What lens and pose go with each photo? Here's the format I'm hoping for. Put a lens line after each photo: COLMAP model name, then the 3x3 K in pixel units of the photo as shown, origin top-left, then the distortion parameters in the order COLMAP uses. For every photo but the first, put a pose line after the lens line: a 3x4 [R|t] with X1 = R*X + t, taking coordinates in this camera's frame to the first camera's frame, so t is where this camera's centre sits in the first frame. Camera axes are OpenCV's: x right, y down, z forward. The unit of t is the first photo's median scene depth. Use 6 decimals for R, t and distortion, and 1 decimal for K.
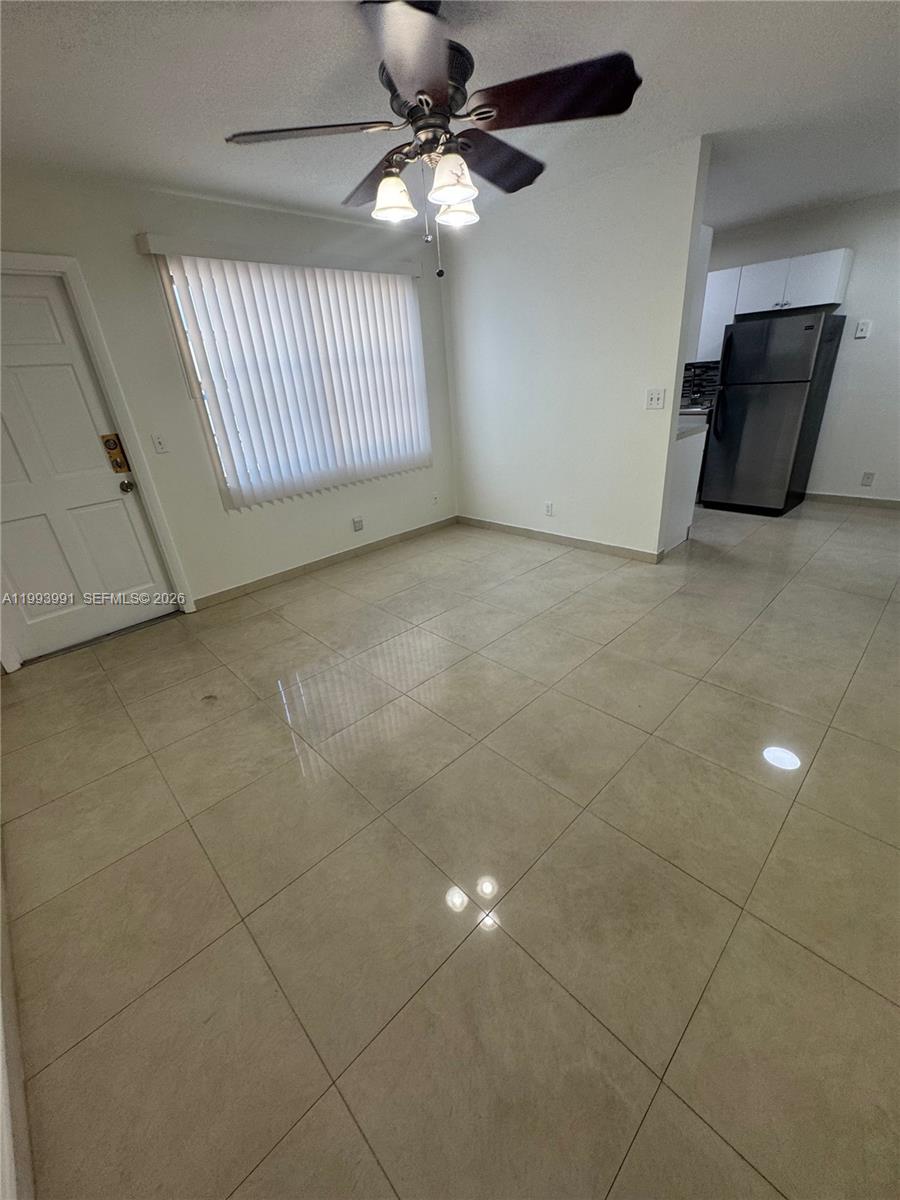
lens RADIAL K [[476.8, 0, 453.7], [0, 476.8, 601.2], [0, 0, 1]] dist [-0.003642, 0.000203]
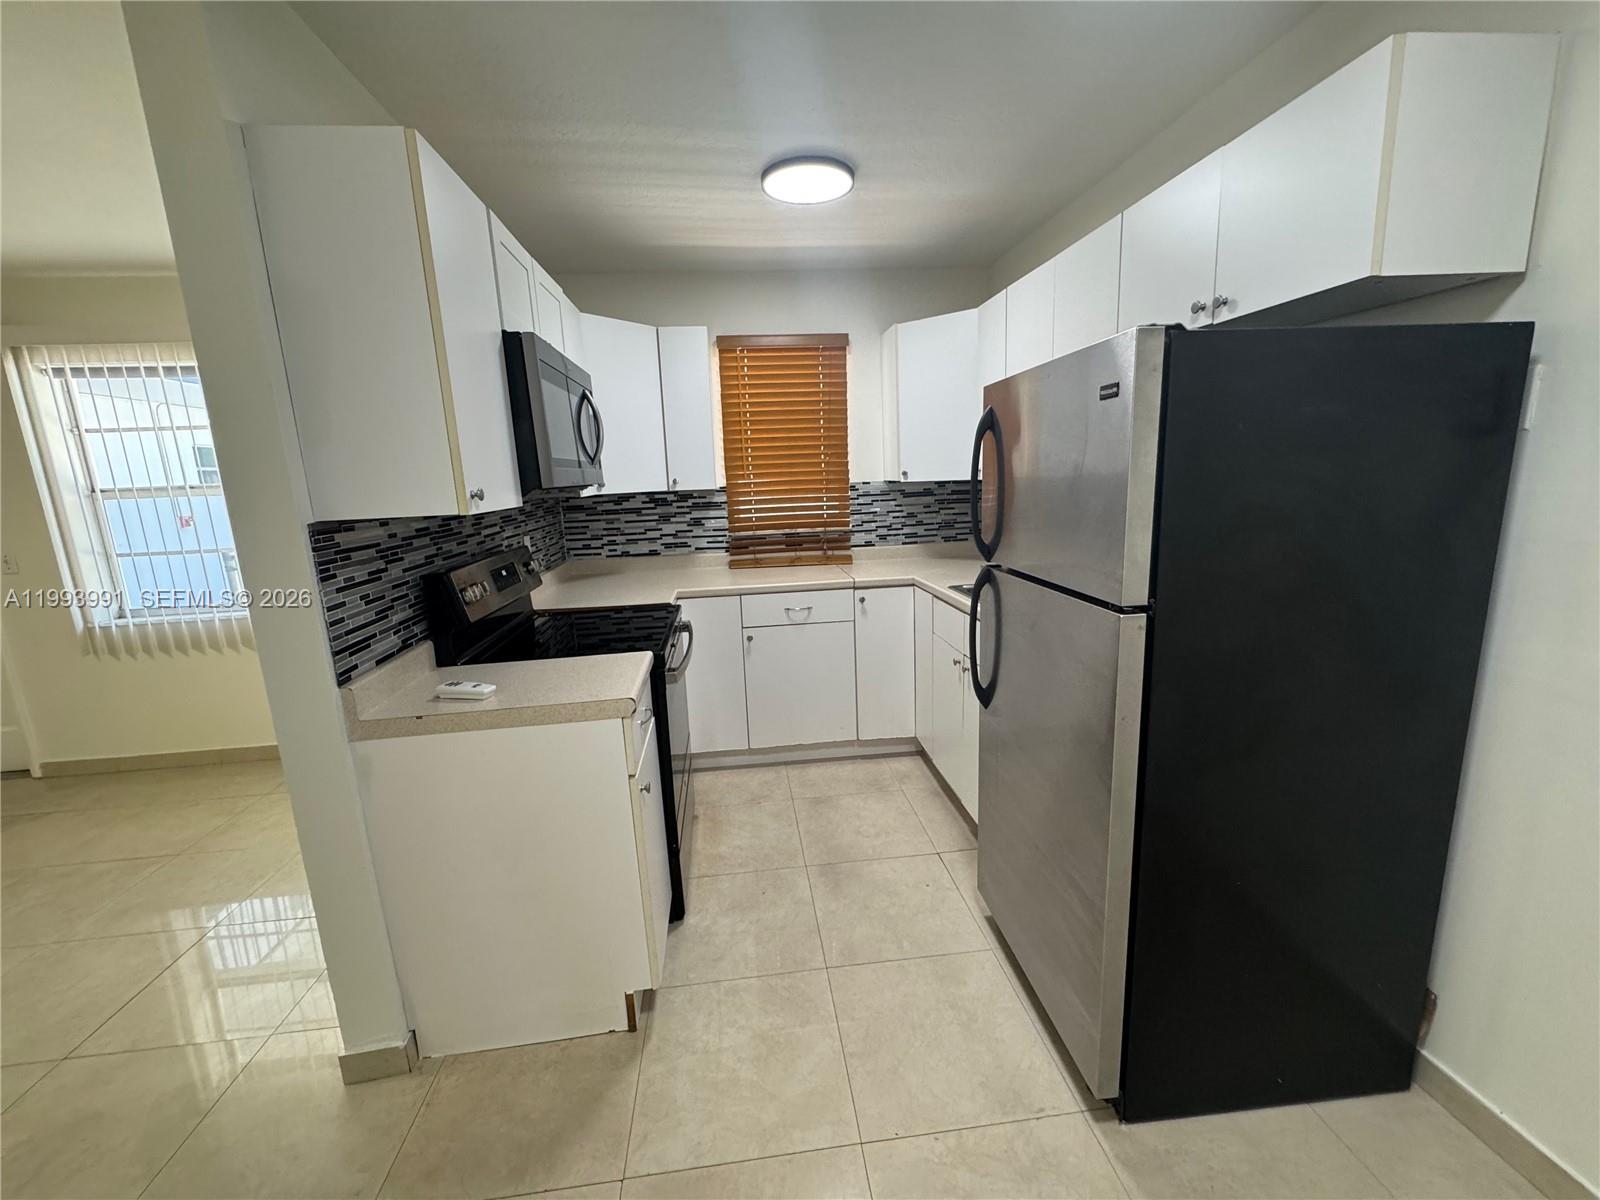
lens RADIAL K [[637.8, 0, 802.3], [0, 637.8, 597.3], [0, 0, 1]] dist [-0.002905, 0.000213]
pose [[0.792158, 0.156108, -0.590014, 1.024444], [-0.274651, 0.954496, -0.116205, -0.502164], [0.545026, 0.254100, 0.798987, 0.870443]]
